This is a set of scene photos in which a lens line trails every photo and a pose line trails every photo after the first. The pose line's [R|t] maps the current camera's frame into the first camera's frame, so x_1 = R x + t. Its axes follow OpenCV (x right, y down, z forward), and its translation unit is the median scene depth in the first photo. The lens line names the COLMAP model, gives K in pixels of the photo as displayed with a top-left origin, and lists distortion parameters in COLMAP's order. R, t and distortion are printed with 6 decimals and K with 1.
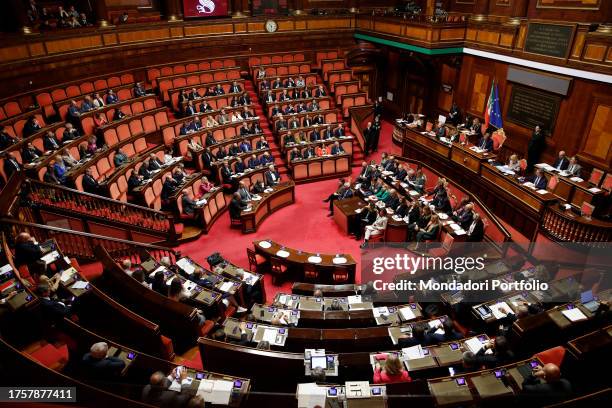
lens RADIAL K [[410.2, 0, 309.4], [0, 410.2, 204.8], [0, 0, 1]] dist [-0.103404, 0.072903]
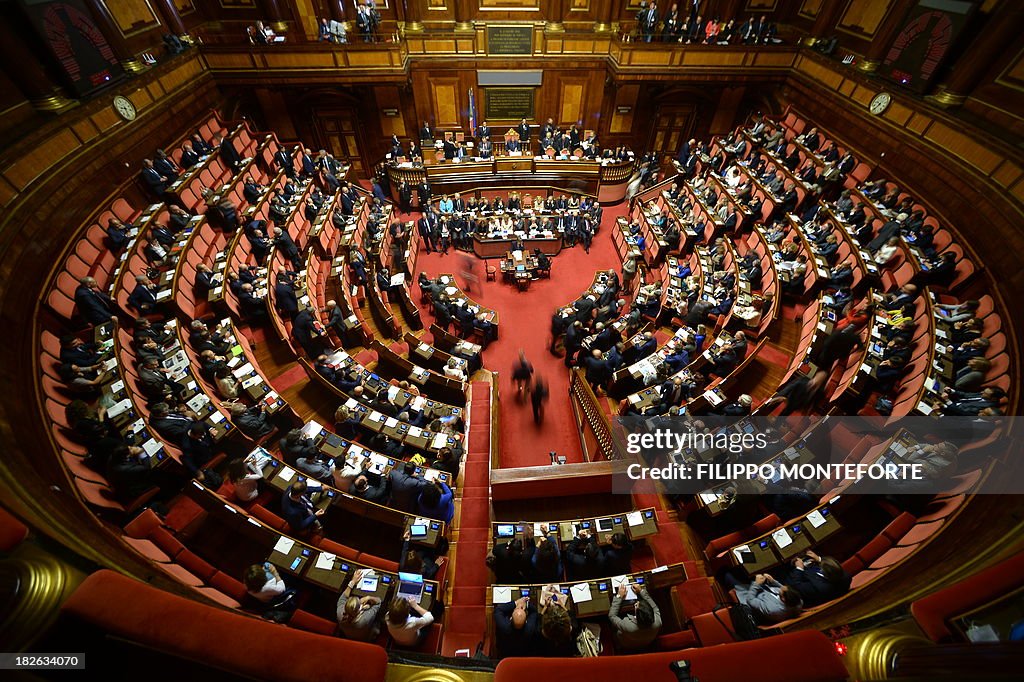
lens RADIAL K [[400.8, 0, 515.5], [0, 400.8, 336.9], [0, 0, 1]] dist [-0.058925, 0.024298]
pose [[0.280546, -0.706084, 0.650184, -0.629066], [0.440067, 0.696618, 0.566626, -0.363816], [-0.853015, 0.127160, 0.506157, 0.405983]]
